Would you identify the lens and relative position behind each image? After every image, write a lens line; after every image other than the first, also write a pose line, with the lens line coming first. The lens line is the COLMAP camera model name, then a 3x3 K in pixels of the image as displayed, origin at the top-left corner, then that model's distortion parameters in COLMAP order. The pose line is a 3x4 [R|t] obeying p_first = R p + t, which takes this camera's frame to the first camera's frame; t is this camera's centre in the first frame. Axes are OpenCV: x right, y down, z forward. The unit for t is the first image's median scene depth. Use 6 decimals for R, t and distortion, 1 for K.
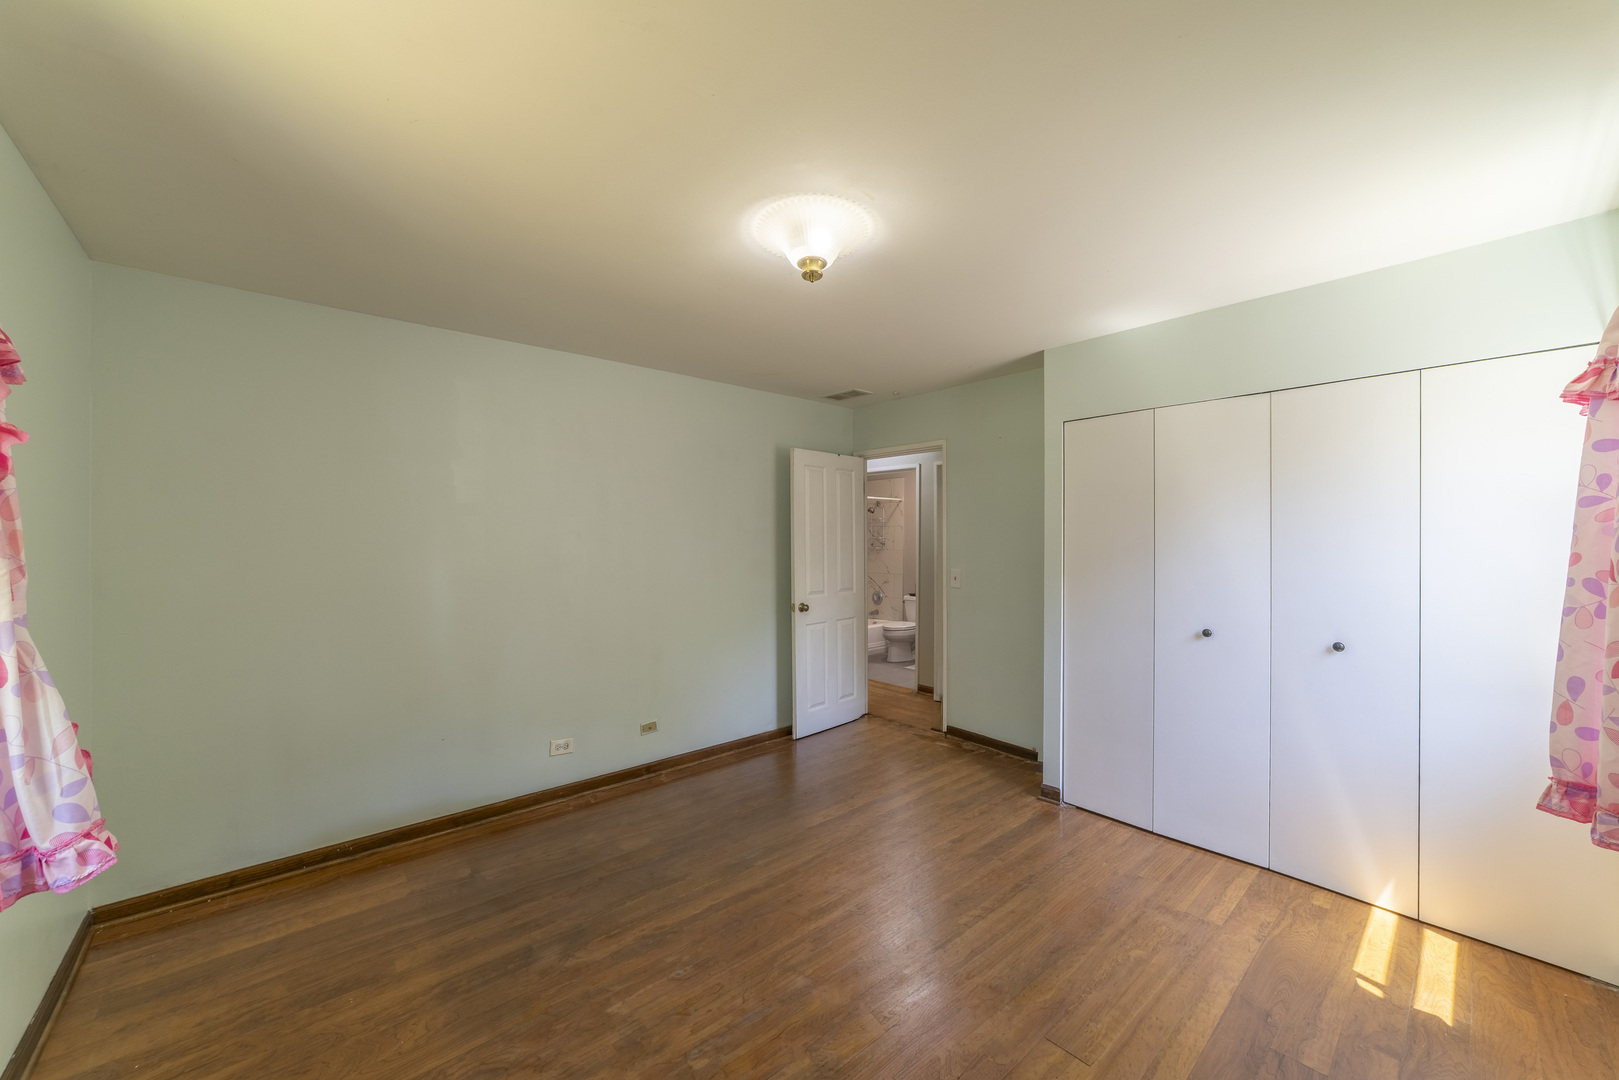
lens RADIAL K [[608.2, 0, 809.5], [0, 608.2, 540.0], [0, 0, 1]] dist [-0.001511, 0.000109]
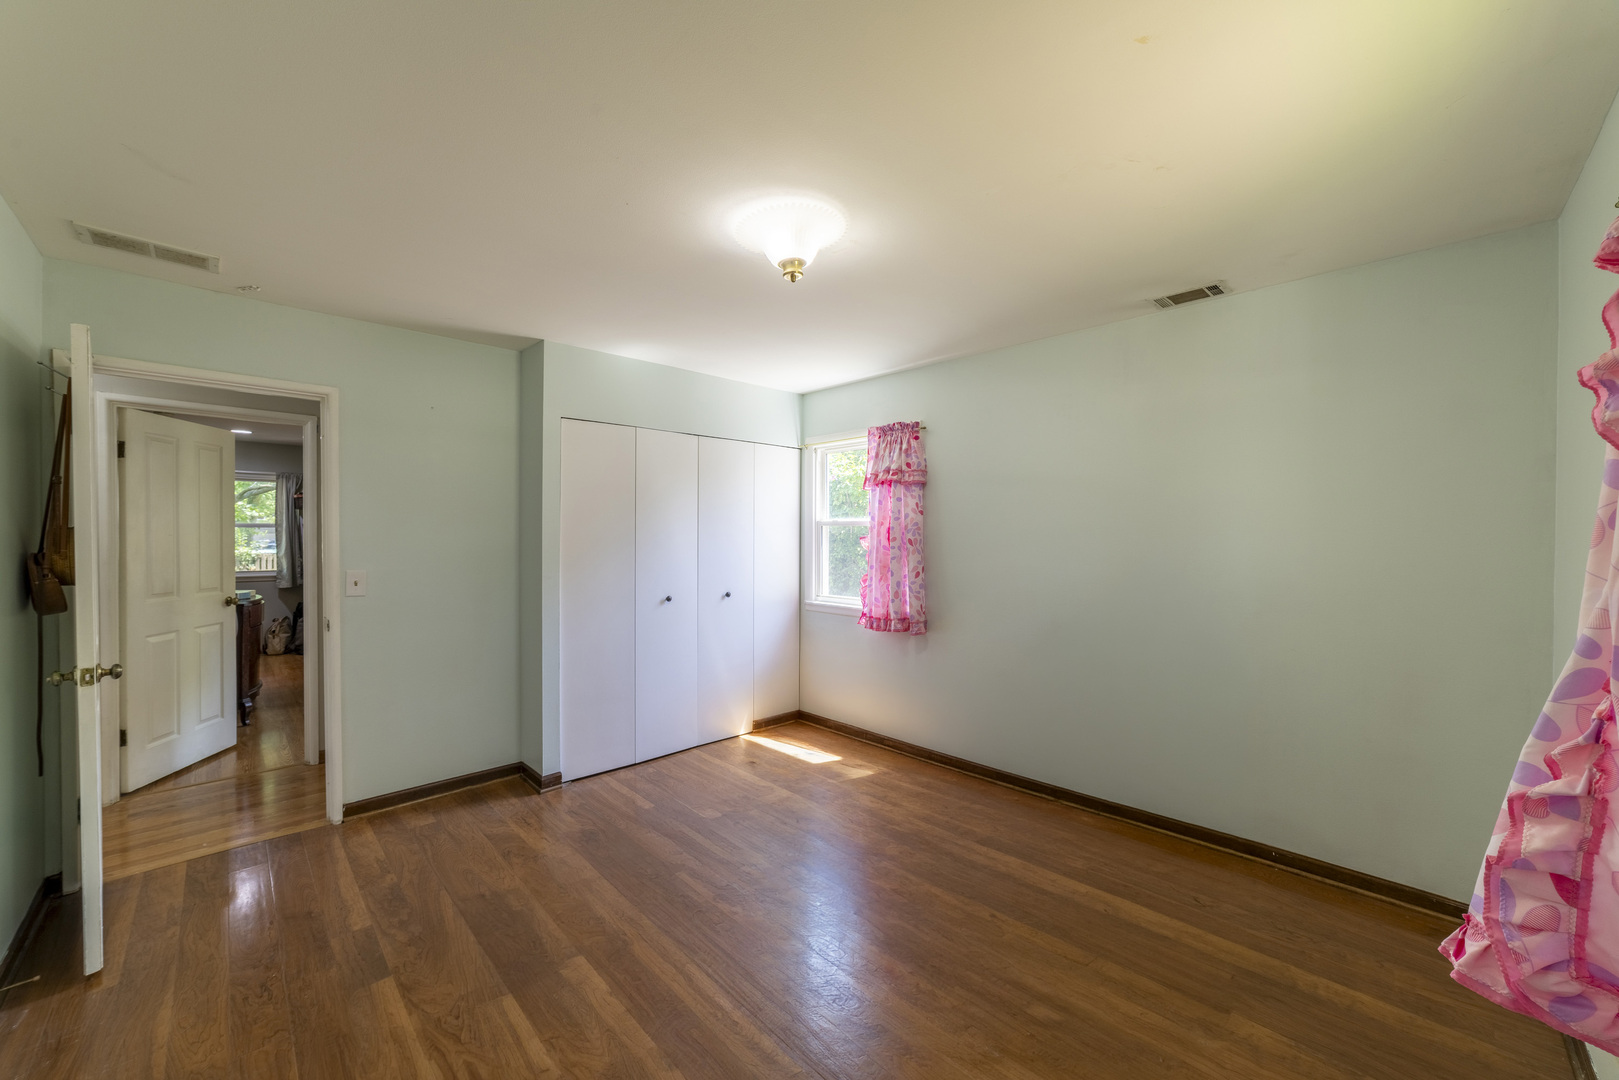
lens RADIAL K [[608.2, 0, 809.5], [0, 608.2, 540.0], [0, 0, 1]] dist [-0.001511, 0.000109]
pose [[-0.027997, -0.015478, 0.999488, -0.842037], [-0.006866, 0.999859, 0.015292, -0.005562], [-0.999584, -0.006434, -0.028099, 0.816089]]
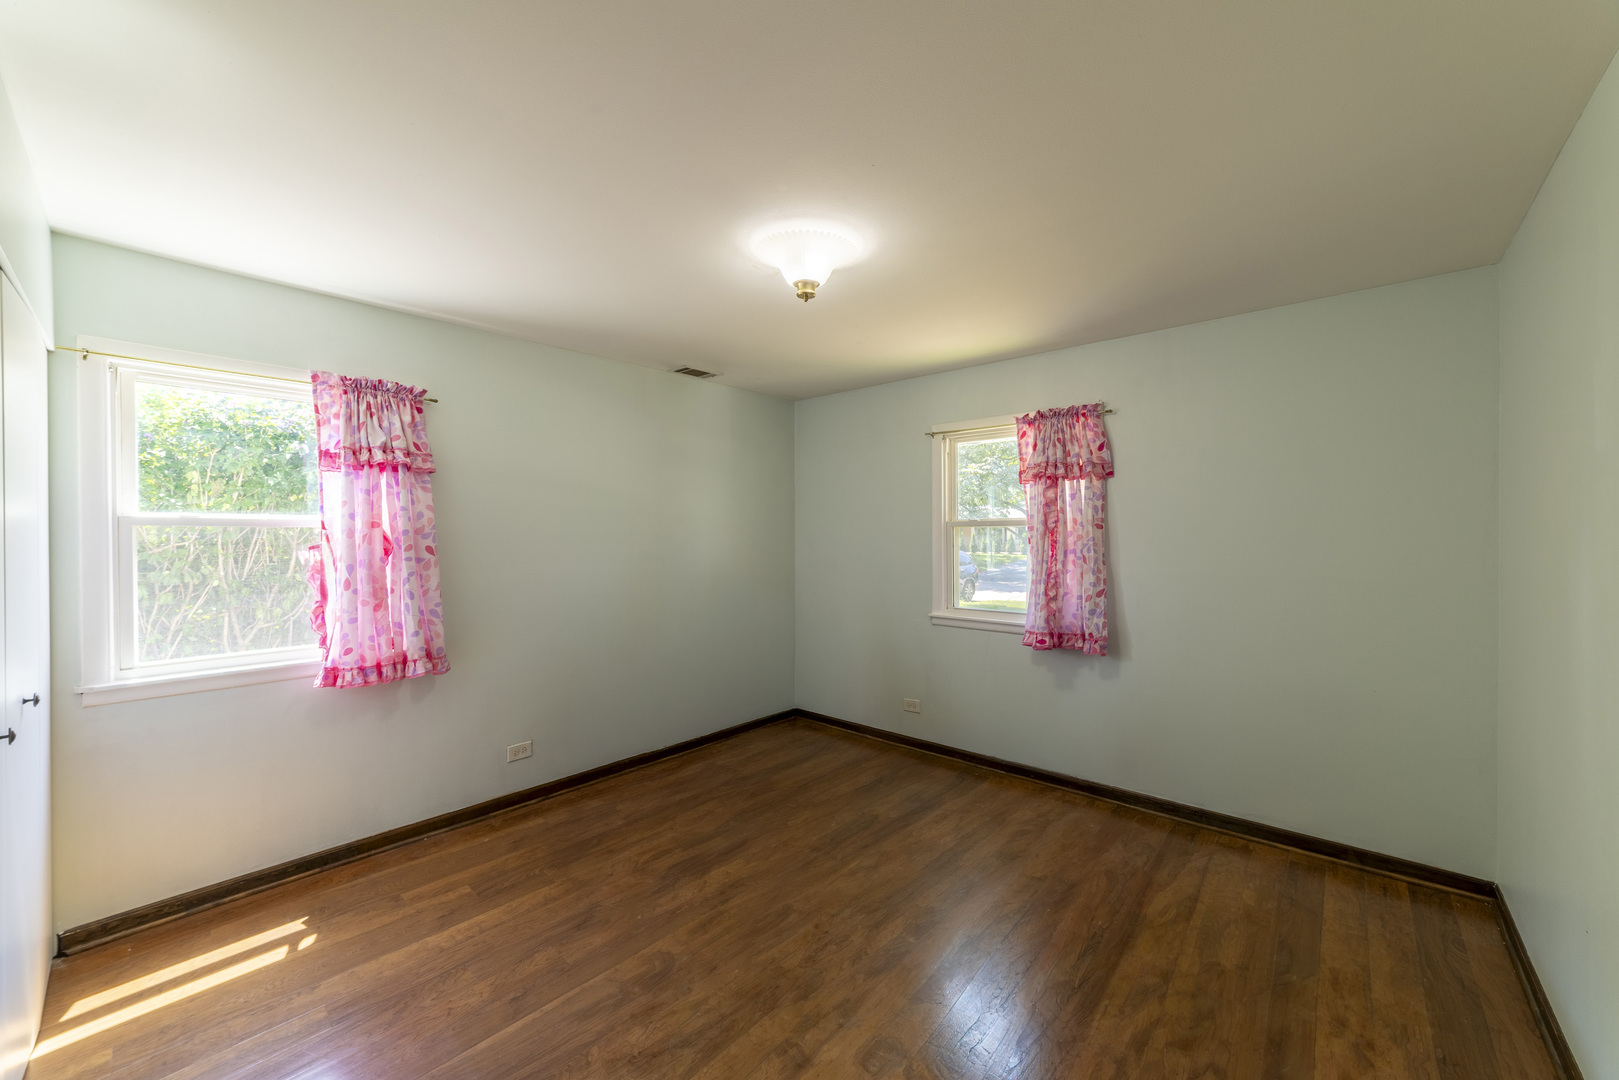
lens RADIAL K [[663.2, 0, 809.5], [0, 663.2, 540.0], [0, 0, 1]] dist [0.000107, 0.000083]
pose [[-0.995080, 0.003657, -0.099009, 0.101113], [0.004181, 0.999978, -0.005080, 0.010439], [0.098988, -0.005469, -0.995074, 1.827158]]
